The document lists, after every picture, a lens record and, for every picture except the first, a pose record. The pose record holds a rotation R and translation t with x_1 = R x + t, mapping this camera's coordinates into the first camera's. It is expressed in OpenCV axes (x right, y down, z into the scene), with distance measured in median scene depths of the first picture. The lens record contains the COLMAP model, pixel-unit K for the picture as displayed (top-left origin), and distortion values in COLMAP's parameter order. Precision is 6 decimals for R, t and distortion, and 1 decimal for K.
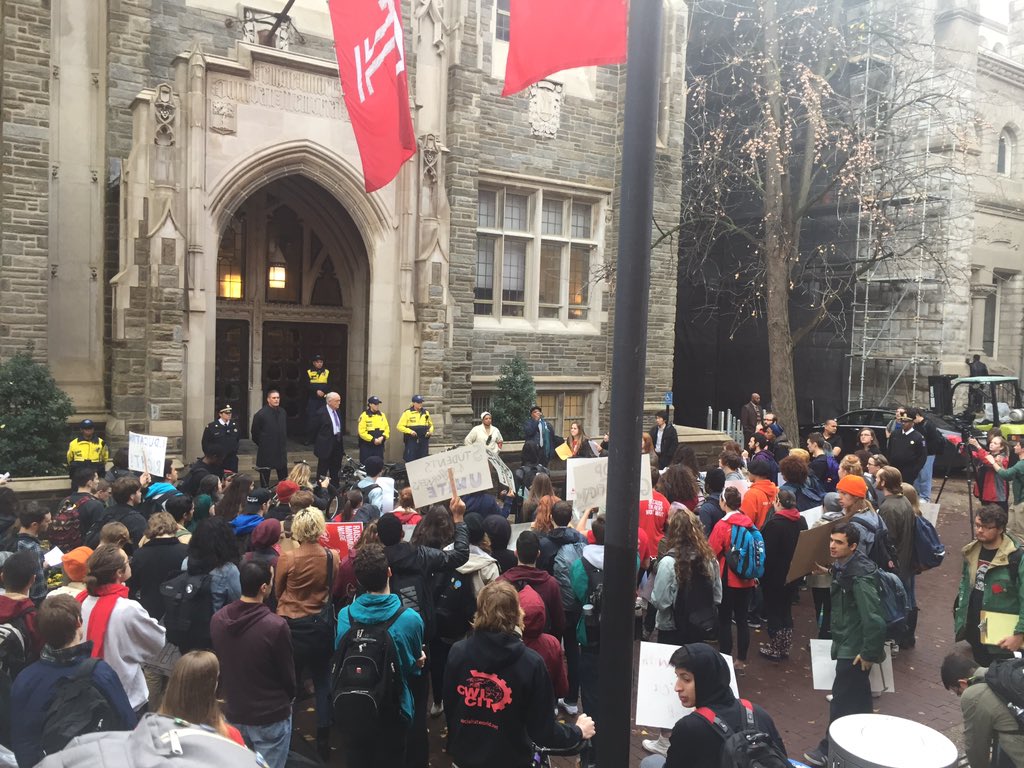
lens RADIAL K [[836.5, 0, 544.0], [0, 836.5, 379.7], [0, 0, 1]] dist [-0.004354, -0.044835]
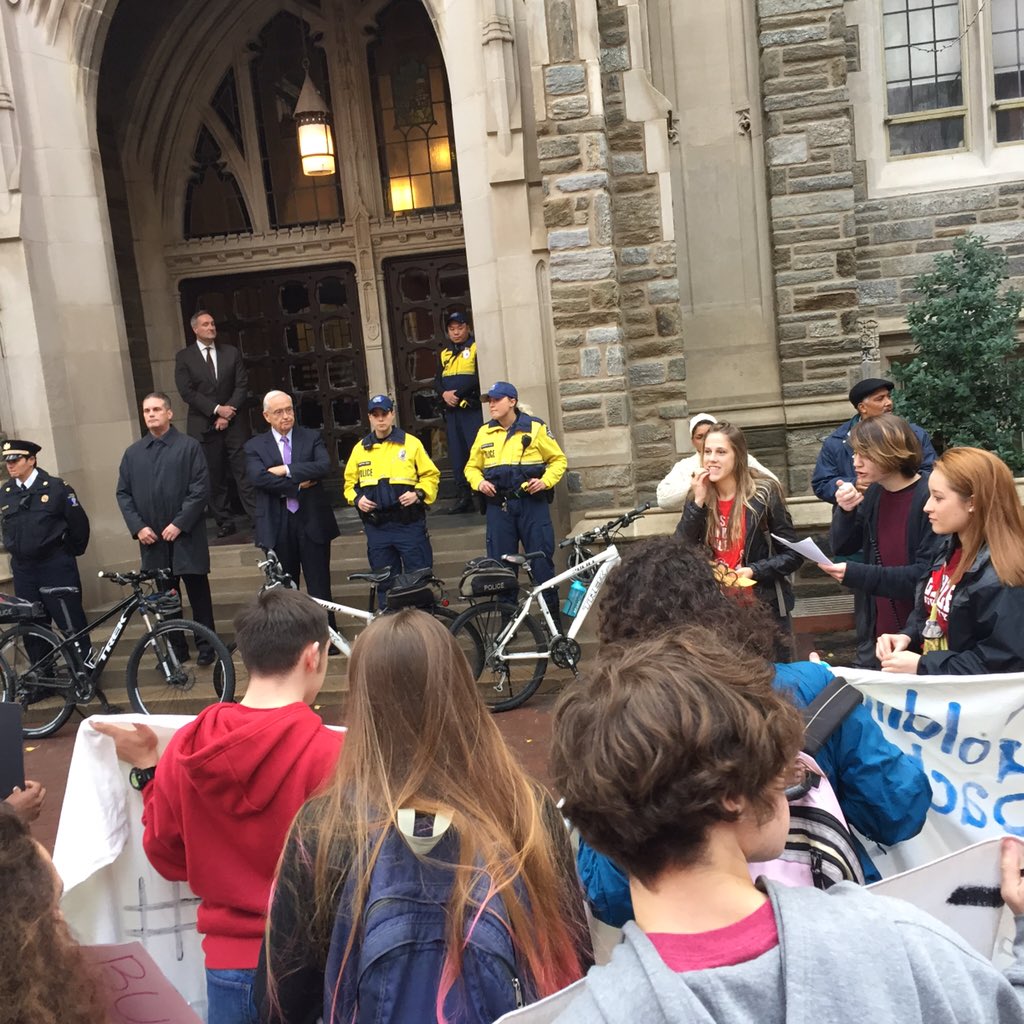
lens RADIAL K [[1209.1, 0, 516.0], [0, 1209.1, 463.7], [0, 0, 1]] dist [0.126667, -0.133471]
pose [[0.747487, -0.058598, -0.661686, 0.145480], [0.096490, 0.995115, 0.020876, 0.032541], [0.657231, -0.079451, 0.749490, 0.460153]]
